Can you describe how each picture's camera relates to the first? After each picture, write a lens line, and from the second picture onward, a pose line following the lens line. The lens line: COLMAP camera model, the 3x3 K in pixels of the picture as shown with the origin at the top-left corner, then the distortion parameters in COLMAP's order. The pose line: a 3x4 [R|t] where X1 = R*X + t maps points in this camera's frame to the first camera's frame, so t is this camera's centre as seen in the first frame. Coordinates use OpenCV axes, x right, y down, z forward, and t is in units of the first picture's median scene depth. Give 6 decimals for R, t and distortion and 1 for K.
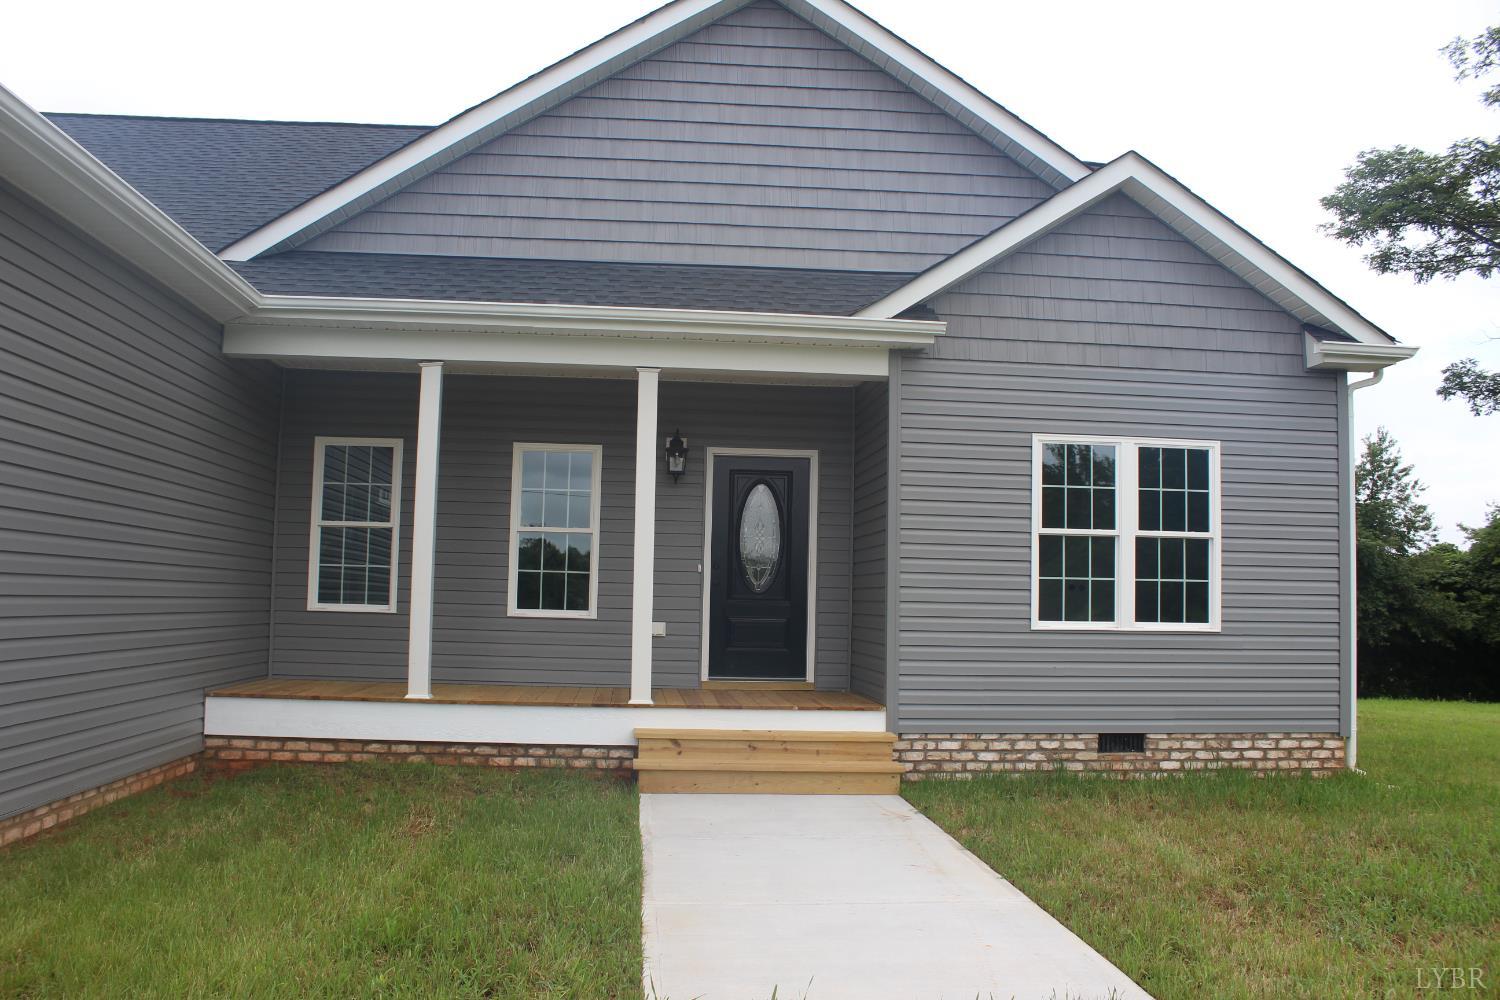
lens RADIAL K [[1231.8, 0, 737.1], [0, 1231.8, 497.3], [0, 0, 1]] dist [-0.129867, 0.048458]
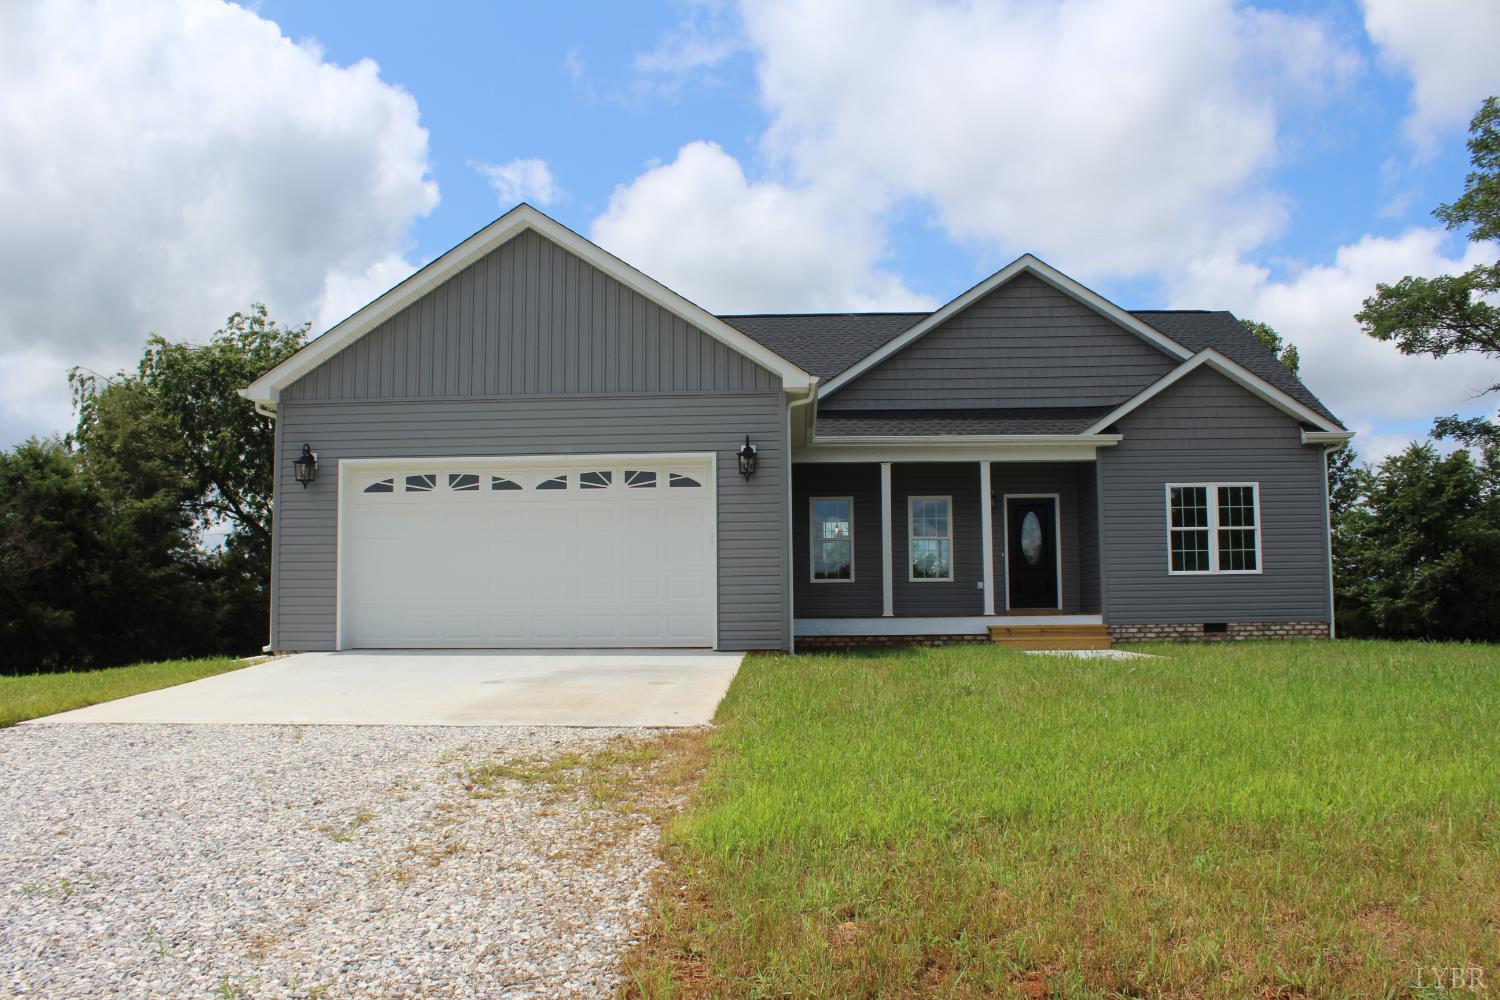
lens RADIAL K [[1231.8, 0, 755.9], [0, 1231.8, 505.9], [0, 0, 1]] dist [-0.129867, 0.048458]
pose [[0.992358, -0.041207, -0.116311, -0.218650], [0.039161, 0.999036, -0.019824, 0.001405], [0.117016, 0.015117, 0.993015, -1.165678]]
